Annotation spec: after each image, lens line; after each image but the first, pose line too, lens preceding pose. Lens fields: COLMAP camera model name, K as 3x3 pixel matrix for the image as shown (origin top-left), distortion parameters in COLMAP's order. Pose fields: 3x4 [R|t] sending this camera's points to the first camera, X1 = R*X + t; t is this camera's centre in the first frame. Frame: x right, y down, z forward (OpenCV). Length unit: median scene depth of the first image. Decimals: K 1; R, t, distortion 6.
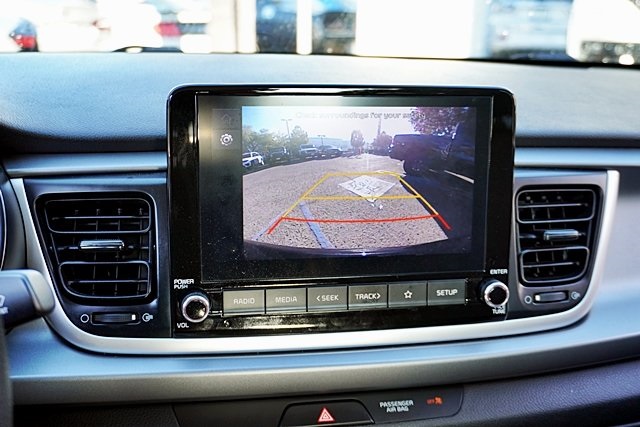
lens RADIAL K [[732.6, 0, 320.5], [0, 732.6, 210.7], [0, 0, 1]] dist [0.030603, 0.000000]
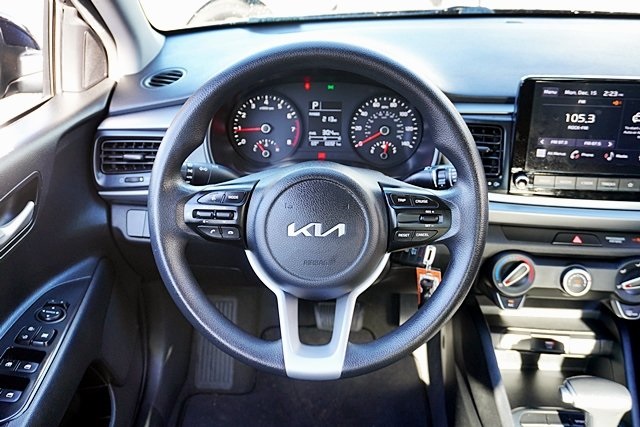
lens RADIAL K [[665.6, 0, 318.5], [0, 665.6, 216.3], [0, 0, 1]] dist [0.006966, 0.000000]
pose [[0.953770, 0.110046, -0.279664, -0.166764], [-0.050037, 0.975707, 0.213288, -0.141517], [0.296342, -0.189434, 0.936107, -0.923827]]
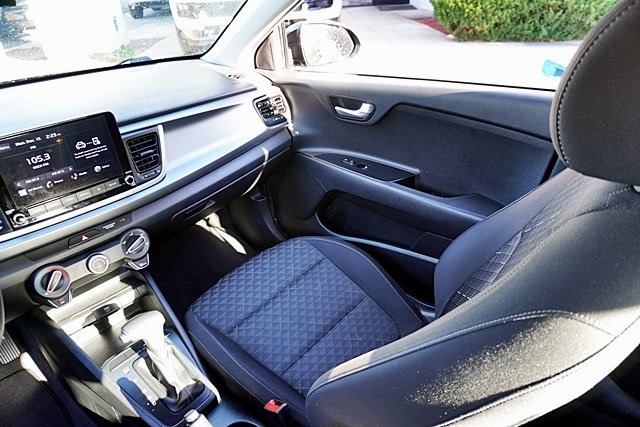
lens RADIAL K [[431.7, 0, 320.5], [0, 431.7, 217.0], [0, 0, 1]] dist [-0.040973, 0.036647]
pose [[0.818797, -0.342545, 0.460690, 0.019175], [0.205926, 0.924323, 0.321280, -0.145226], [-0.535879, -0.168195, 0.827372, -0.872410]]
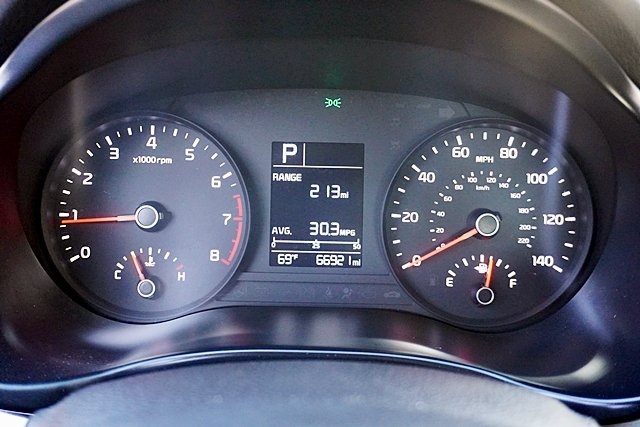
lens RADIAL K [[693.4, 0, 317.8], [0, 693.4, 214.1], [0, 0, 1]] dist [-0.020096, 0.000000]
pose [[0.964033, 0.077441, -0.254249, -0.545974], [-0.059078, 0.995115, 0.079092, -0.035950], [0.259132, -0.061227, 0.963899, 0.287071]]
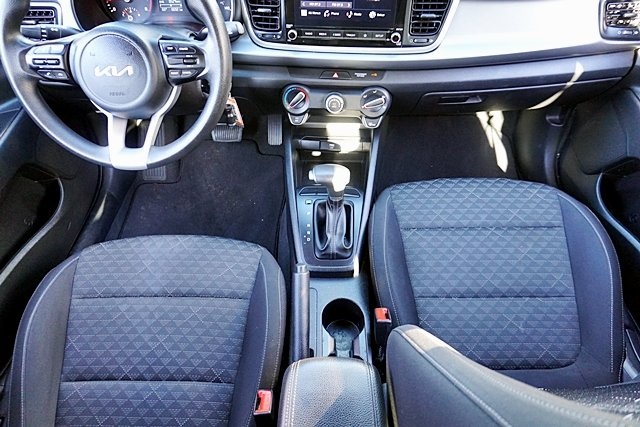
lens RADIAL K [[431.7, 0, 319.5], [0, 431.7, 215.8], [0, 0, 1]] dist [-0.040973, 0.036647]
pose [[0.961496, 0.170123, -0.215833, 0.424920], [-0.035249, 0.855219, 0.517066, -0.142968], [0.272550, -0.489549, 0.828287, -0.780650]]
